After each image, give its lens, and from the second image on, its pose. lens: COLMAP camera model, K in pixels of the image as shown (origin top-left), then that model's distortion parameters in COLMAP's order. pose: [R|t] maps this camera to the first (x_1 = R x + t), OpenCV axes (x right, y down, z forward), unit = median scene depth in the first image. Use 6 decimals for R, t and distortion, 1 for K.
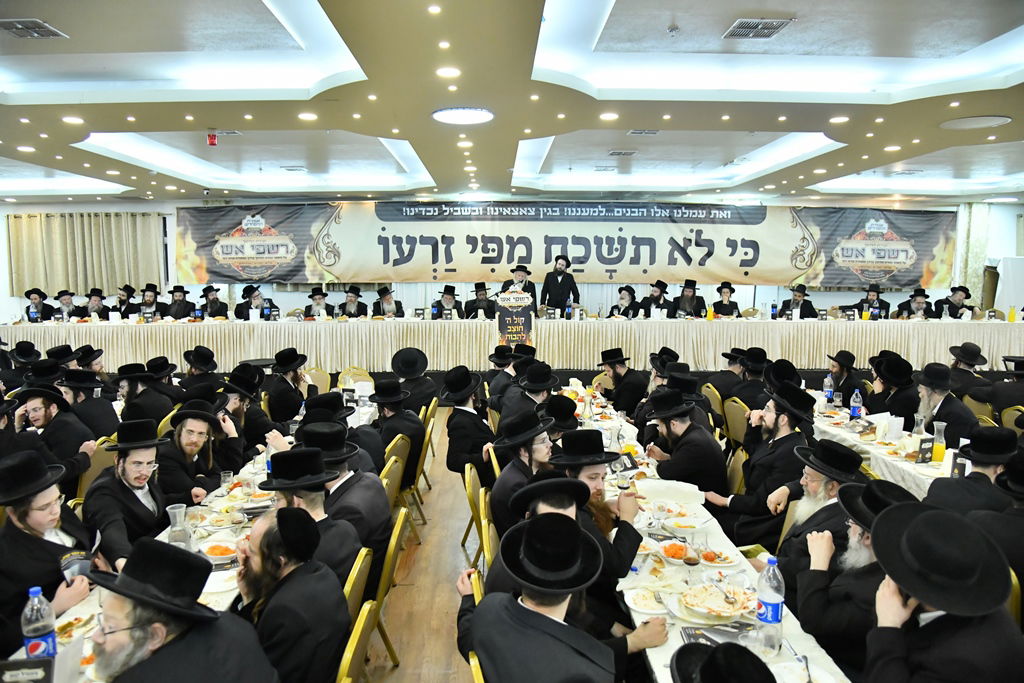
lens RADIAL K [[692.4, 0, 507.4], [0, 692.4, 352.8], [0, 0, 1]] dist [-0.065606, 0.012438]
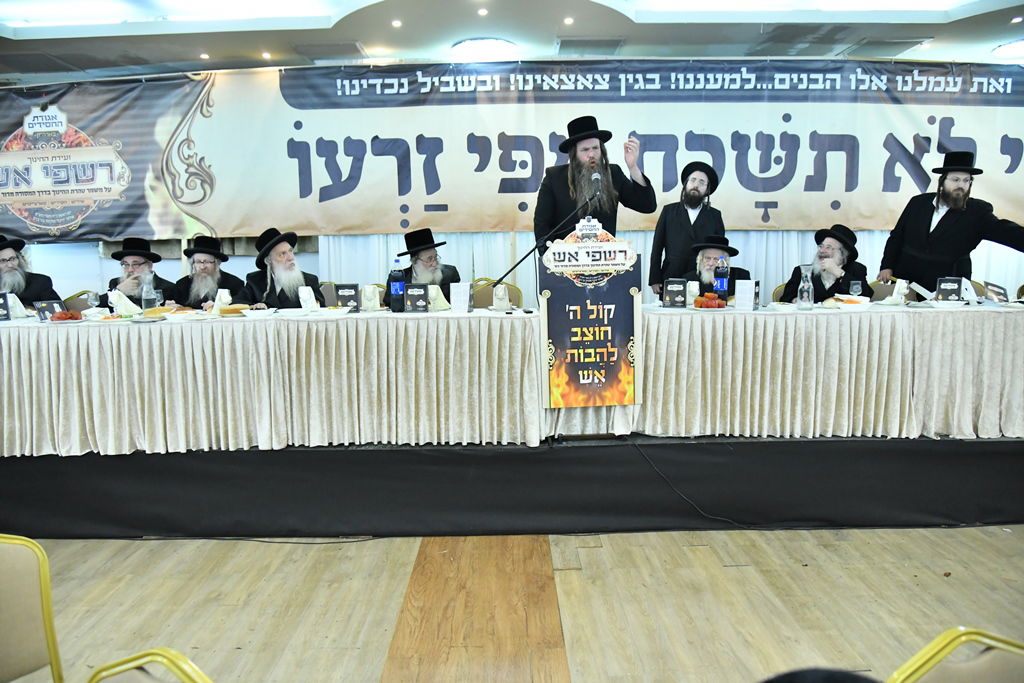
lens RADIAL K [[692.4, 0, 507.3], [0, 692.4, 353.3], [0, 0, 1]] dist [-0.065606, 0.012438]
pose [[0.999634, -0.010755, -0.024827, -0.021418], [0.011384, 0.999614, 0.025330, -0.028565], [0.024545, -0.025604, 0.999371, 0.517794]]
